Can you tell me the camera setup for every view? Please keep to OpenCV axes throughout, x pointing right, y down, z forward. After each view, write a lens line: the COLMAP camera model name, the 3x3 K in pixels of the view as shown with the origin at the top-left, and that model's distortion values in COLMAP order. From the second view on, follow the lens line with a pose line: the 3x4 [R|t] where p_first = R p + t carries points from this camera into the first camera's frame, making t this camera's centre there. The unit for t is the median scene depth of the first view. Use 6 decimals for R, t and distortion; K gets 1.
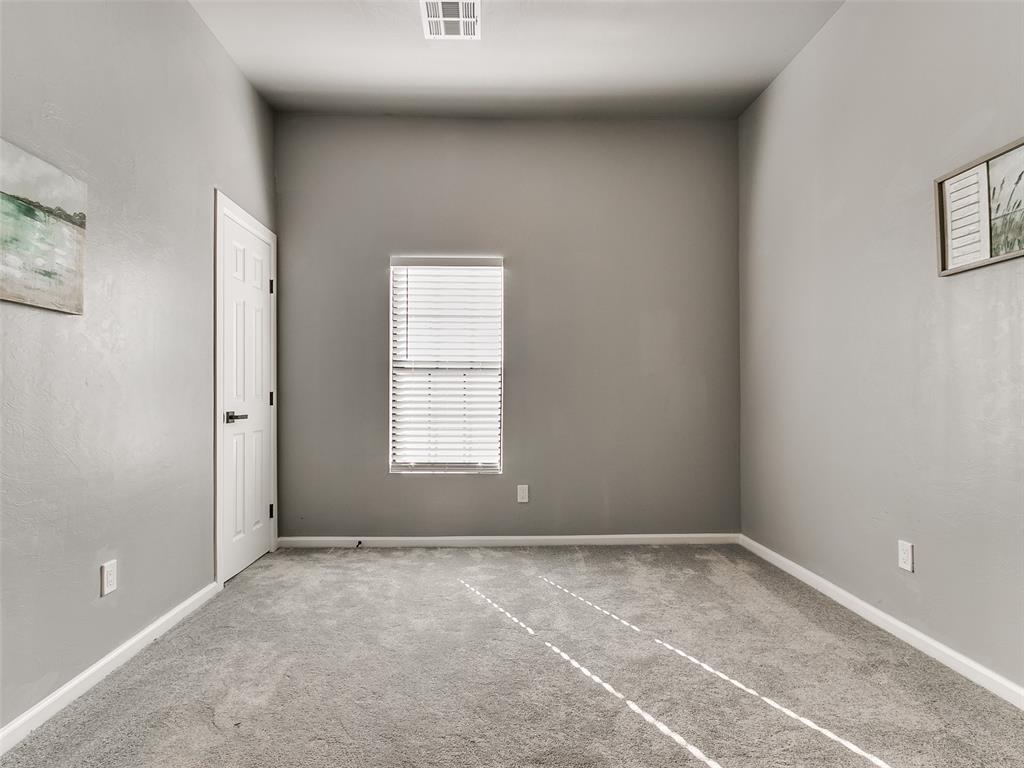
lens RADIAL K [[539.0, 0, 499.5], [0, 539.0, 393.1], [0, 0, 1]] dist [0.014495, -0.000218]
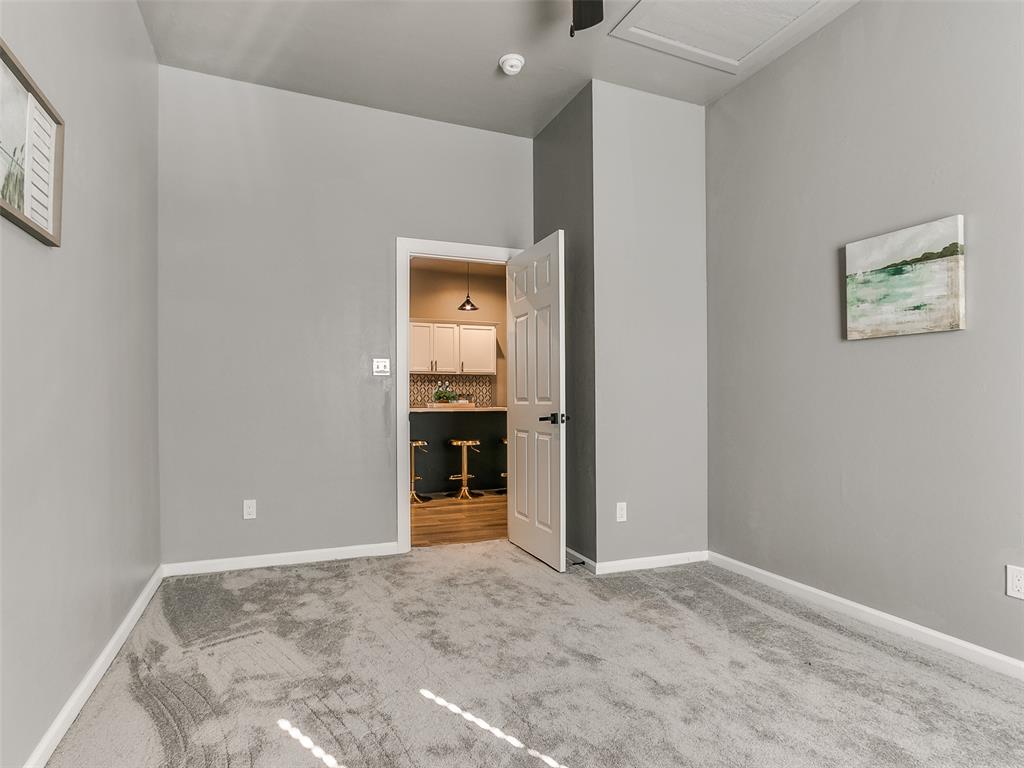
lens RADIAL K [[539.0, 0, 499.5], [0, 539.0, 393.1], [0, 0, 1]] dist [0.014495, -0.000218]
pose [[-0.935736, 0.000319, -0.352701, 0.923193], [0.003435, 0.999960, -0.008208, -0.001782], [0.352685, -0.008892, -0.935700, 2.879905]]
